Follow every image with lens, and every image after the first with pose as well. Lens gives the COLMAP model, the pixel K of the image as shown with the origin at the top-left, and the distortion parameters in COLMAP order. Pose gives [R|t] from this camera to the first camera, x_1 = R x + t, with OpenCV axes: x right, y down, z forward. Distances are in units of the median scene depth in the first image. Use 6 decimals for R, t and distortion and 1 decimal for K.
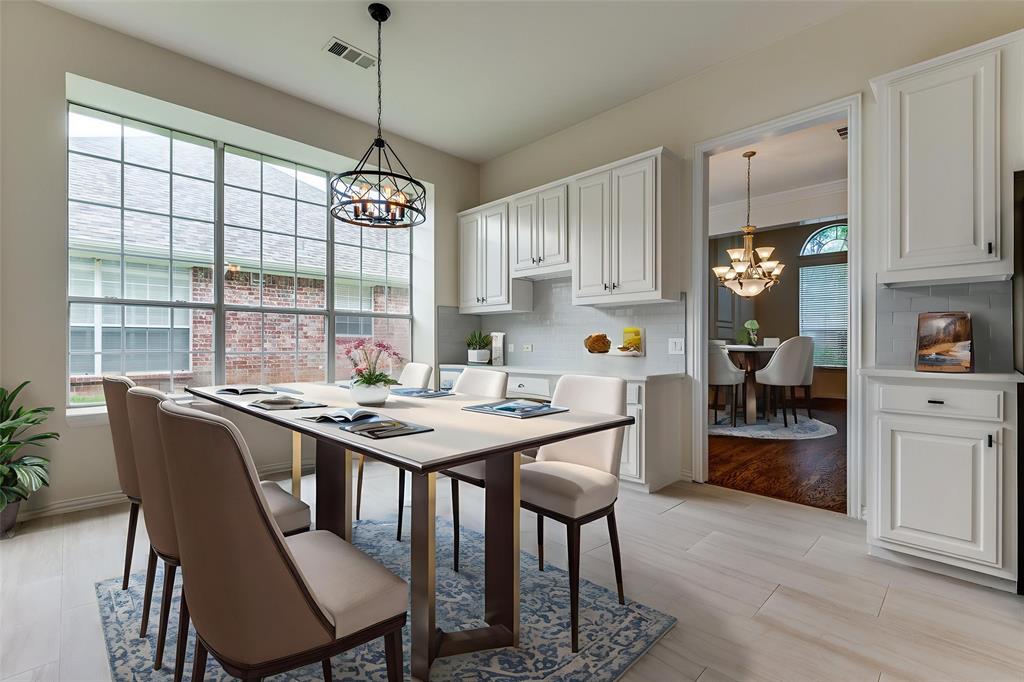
lens RADIAL K [[463.0, 0, 508.9], [0, 463.0, 342.1], [0, 0, 1]] dist [0.002176, -0.000779]
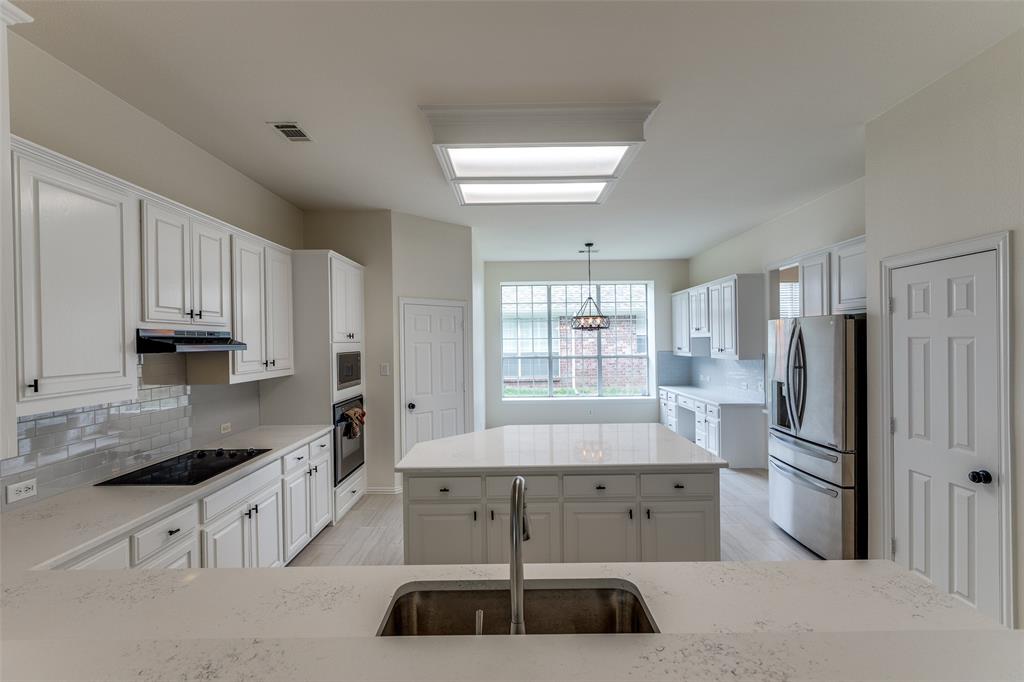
lens RADIAL K [[463.0, 0, 508.2], [0, 463.0, 341.5], [0, 0, 1]] dist [0.002176, -0.000779]
pose [[0.706980, -0.013013, -0.707114, 0.746939], [0.013075, 0.999900, -0.005329, -0.128844], [0.707113, -0.005478, 0.707079, -0.667006]]
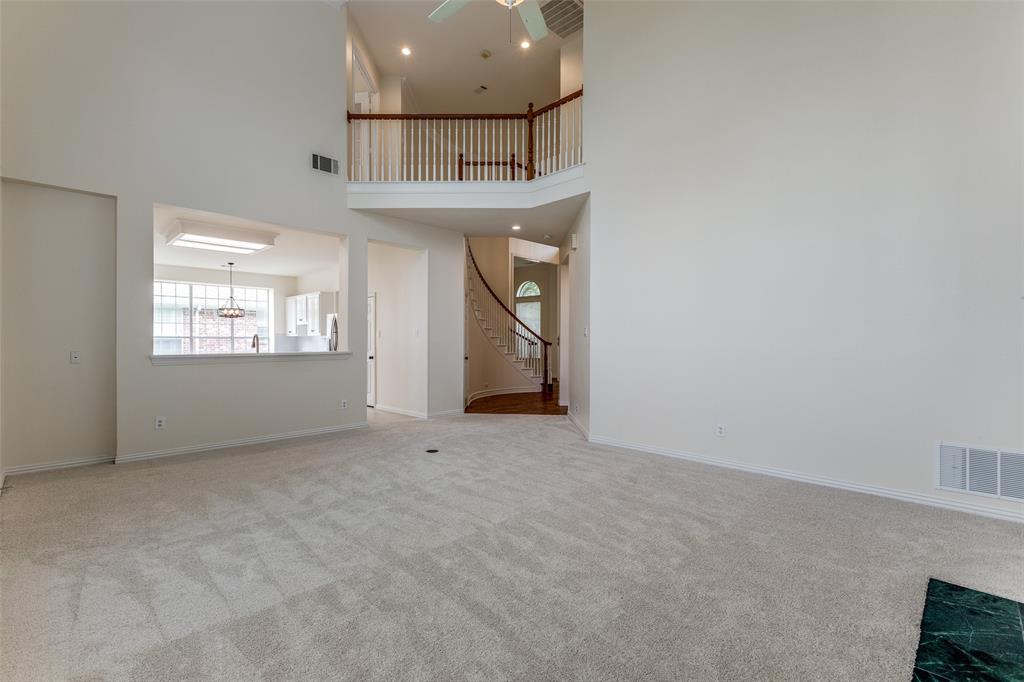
lens RADIAL K [[463.0, 0, 509.4], [0, 463.0, 338.5], [0, 0, 1]] dist [0.002176, -0.000779]
pose [[0.999978, -0.006498, 0.001502, 1.338427], [0.006502, 0.999974, -0.003180, -0.040544], [-0.001482, 0.003190, 0.999994, -1.877453]]
